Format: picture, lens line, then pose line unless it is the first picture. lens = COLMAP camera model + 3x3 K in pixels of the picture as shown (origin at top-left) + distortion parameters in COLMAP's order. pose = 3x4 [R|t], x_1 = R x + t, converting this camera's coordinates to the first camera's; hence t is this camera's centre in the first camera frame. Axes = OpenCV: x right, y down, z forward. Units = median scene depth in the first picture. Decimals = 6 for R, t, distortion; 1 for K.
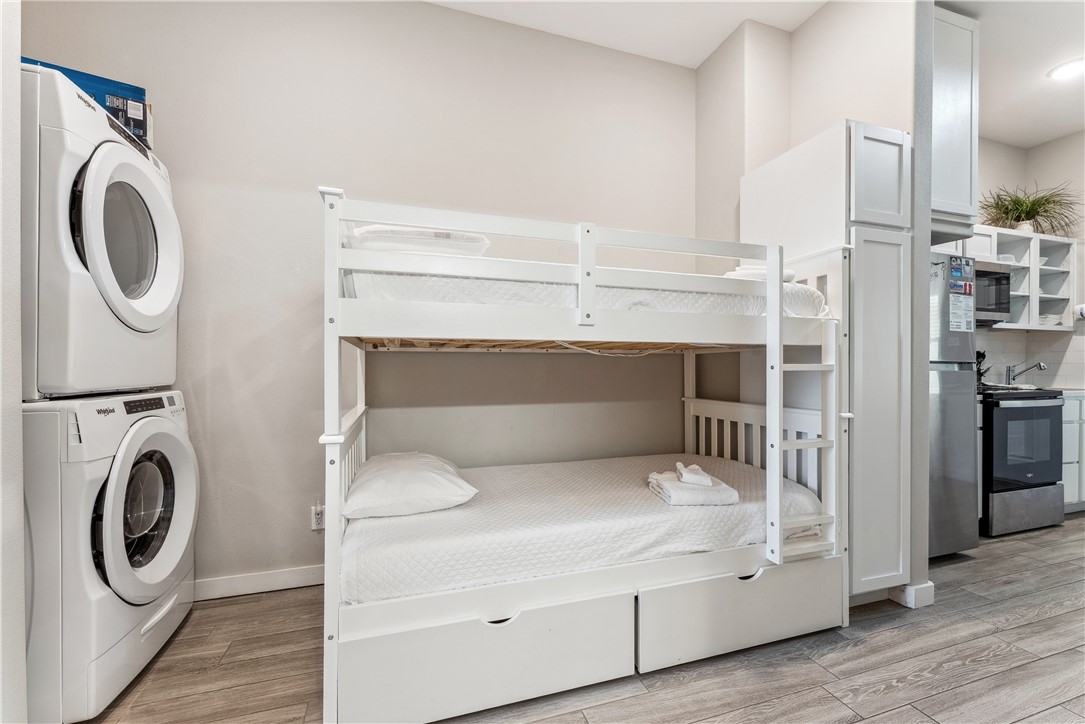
lens RADIAL K [[439.9, 0, 540.7], [0, 439.9, 369.8], [0, 0, 1]] dist [-0.000713, 0.000346]
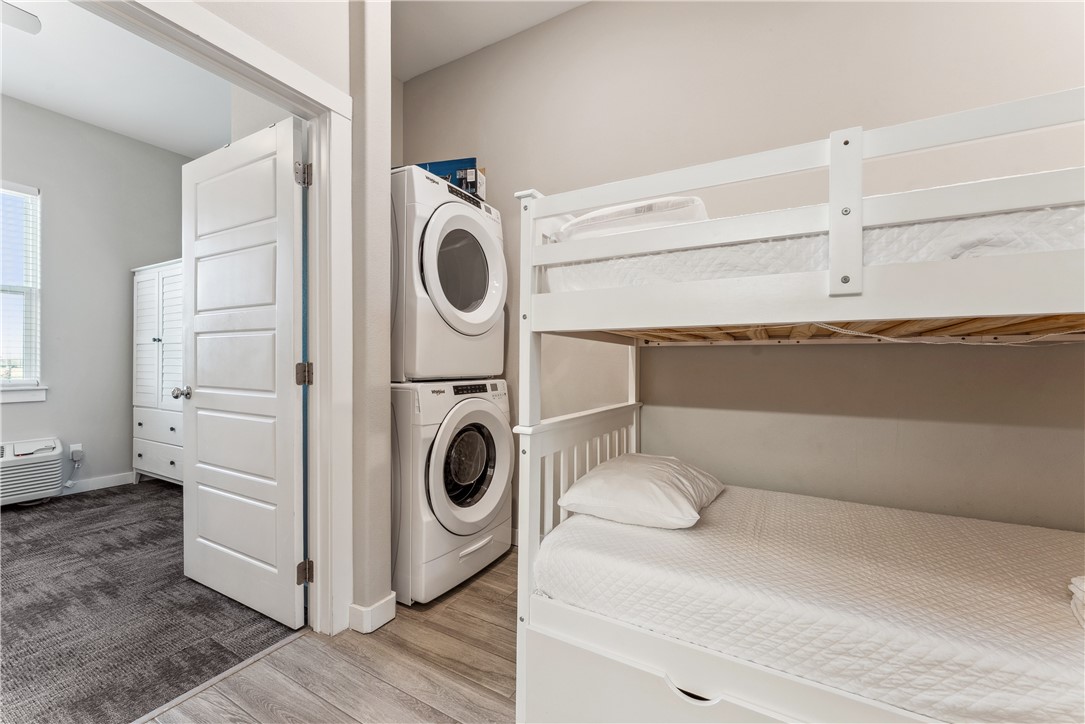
lens RADIAL K [[435.0, 0, 542.5], [0, 435.0, 362.0], [0, 0, 1]] dist [-0.001608, -0.000492]
pose [[0.676948, 0.004365, -0.736017, 0.242986], [-0.012529, 0.999906, -0.005593, 0.000834], [0.735924, 0.013008, 0.676939, 0.252052]]
